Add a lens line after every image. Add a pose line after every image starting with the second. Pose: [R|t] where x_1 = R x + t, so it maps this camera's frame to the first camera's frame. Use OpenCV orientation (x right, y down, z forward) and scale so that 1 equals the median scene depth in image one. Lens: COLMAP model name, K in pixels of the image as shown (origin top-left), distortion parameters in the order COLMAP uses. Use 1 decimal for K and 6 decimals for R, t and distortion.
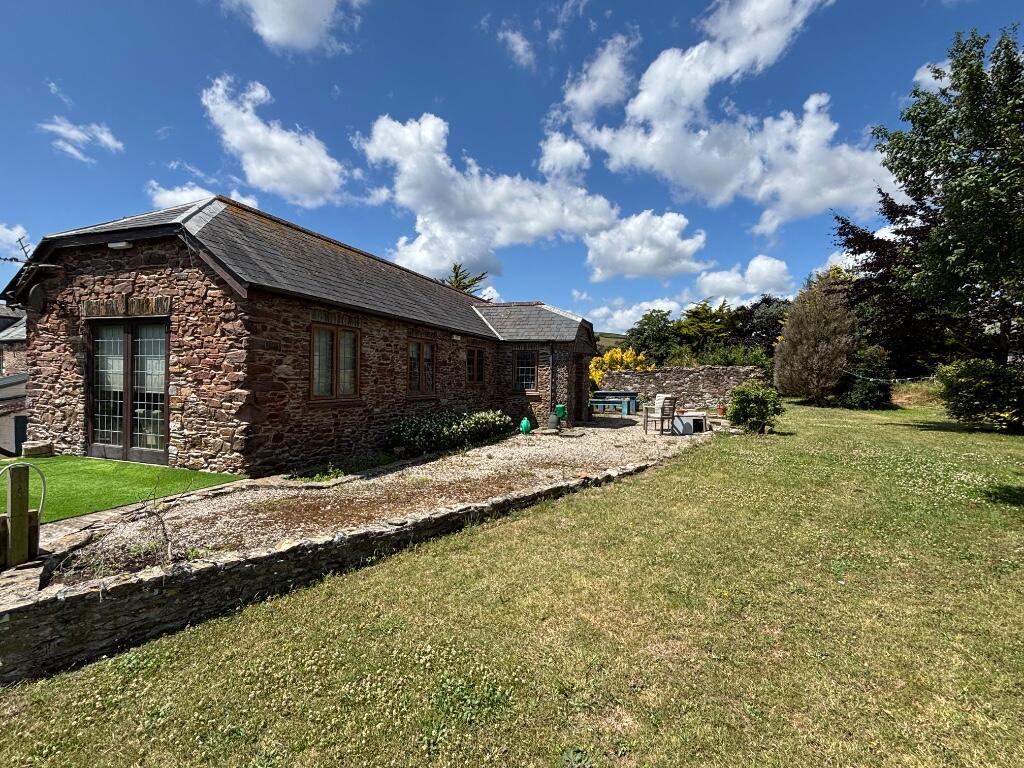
lens RADIAL K [[517.2, 0, 516.5], [0, 517.2, 376.1], [0, 0, 1]] dist [0.003831, -0.001681]
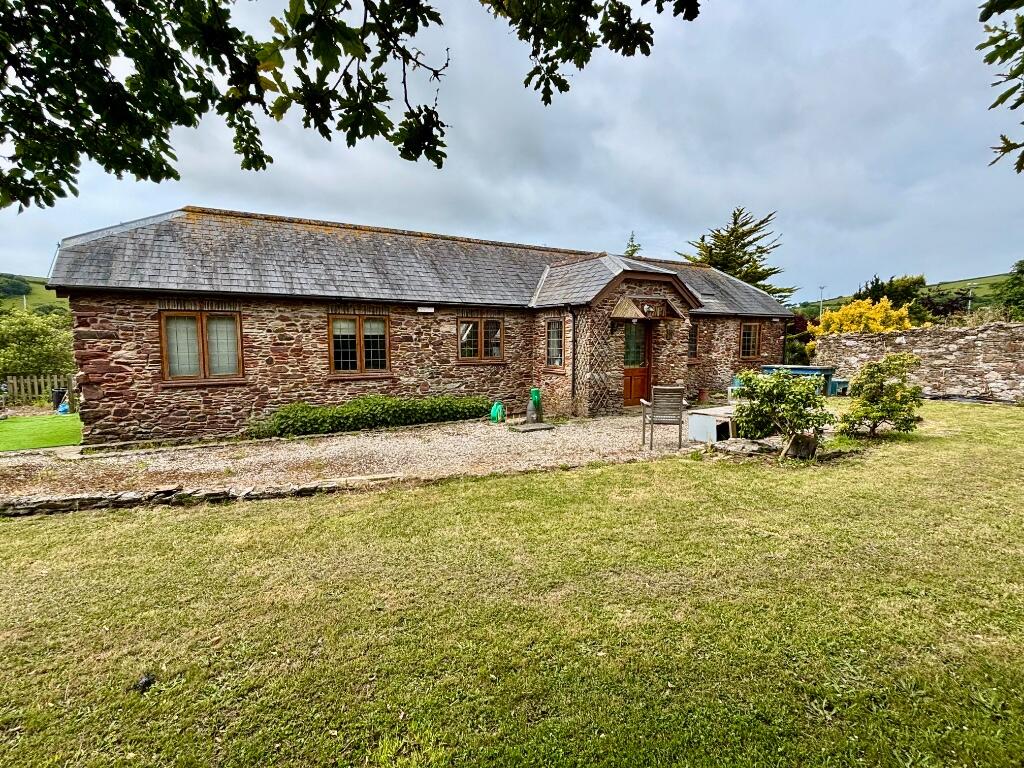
lens RADIAL K [[511.9, 0, 507.0], [0, 511.9, 387.6], [0, 0, 1]] dist [0.001271, -0.000557]
pose [[0.781363, 0.044008, -0.622523, 0.081015], [0.015929, 0.995779, 0.090389, -0.002526], [0.623873, -0.080543, 0.777364, 0.054550]]
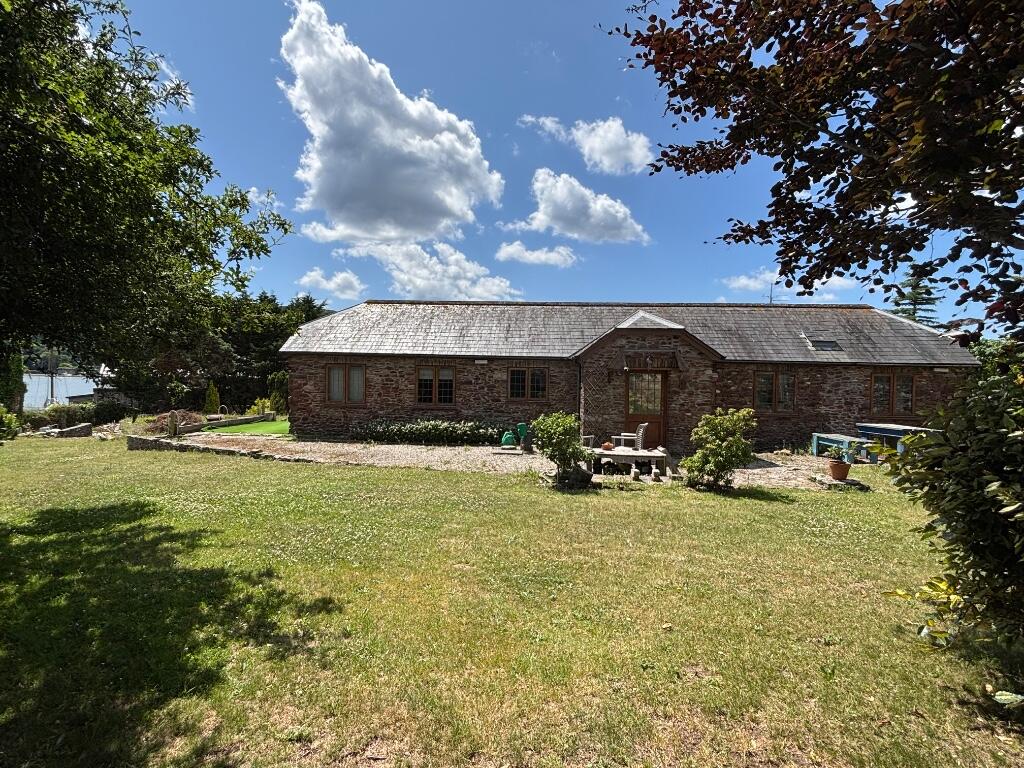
lens RADIAL K [[517.2, 0, 505.3], [0, 517.2, 393.9], [0, 0, 1]] dist [0.003831, -0.001681]
pose [[0.283848, 0.022685, -0.958601, 0.156872], [-0.011238, 0.999730, 0.020331, -0.003364], [0.958804, 0.005002, 0.284026, 0.100596]]
